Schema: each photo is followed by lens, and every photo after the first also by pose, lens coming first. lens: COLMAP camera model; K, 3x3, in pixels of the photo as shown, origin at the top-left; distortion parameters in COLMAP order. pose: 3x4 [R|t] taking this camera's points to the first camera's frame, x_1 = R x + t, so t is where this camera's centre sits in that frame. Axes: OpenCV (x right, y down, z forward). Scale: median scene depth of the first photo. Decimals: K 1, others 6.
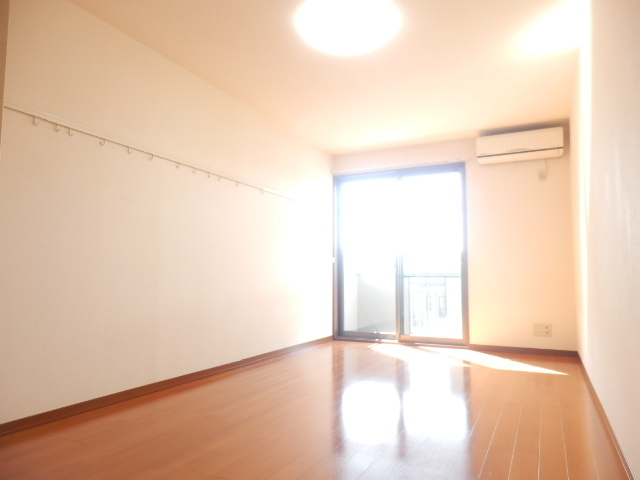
lens RADIAL K [[446.6, 0, 320.0], [0, 446.6, 240.0], [0, 0, 1]] dist [-0.006298, 0.001374]
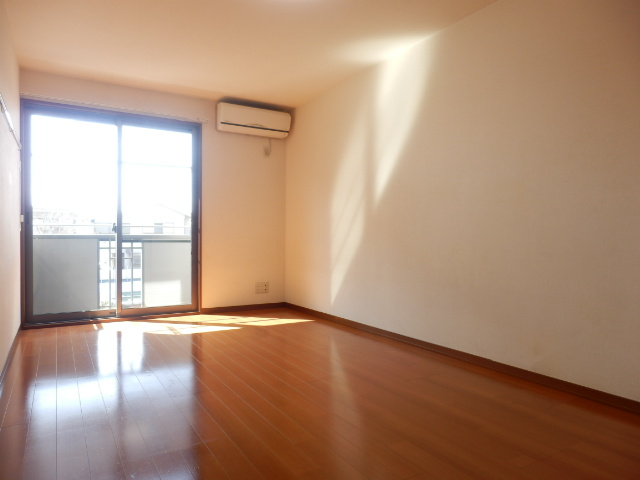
lens RADIAL K [[446.6, 0, 320.0], [0, 446.6, 240.0], [0, 0, 1]] dist [-0.006298, 0.001374]
pose [[0.541837, 0.000174, 0.840483, -0.362214], [-0.064481, 0.997061, 0.041363, 0.021133], [-0.838006, -0.076608, 0.540256, 0.248103]]
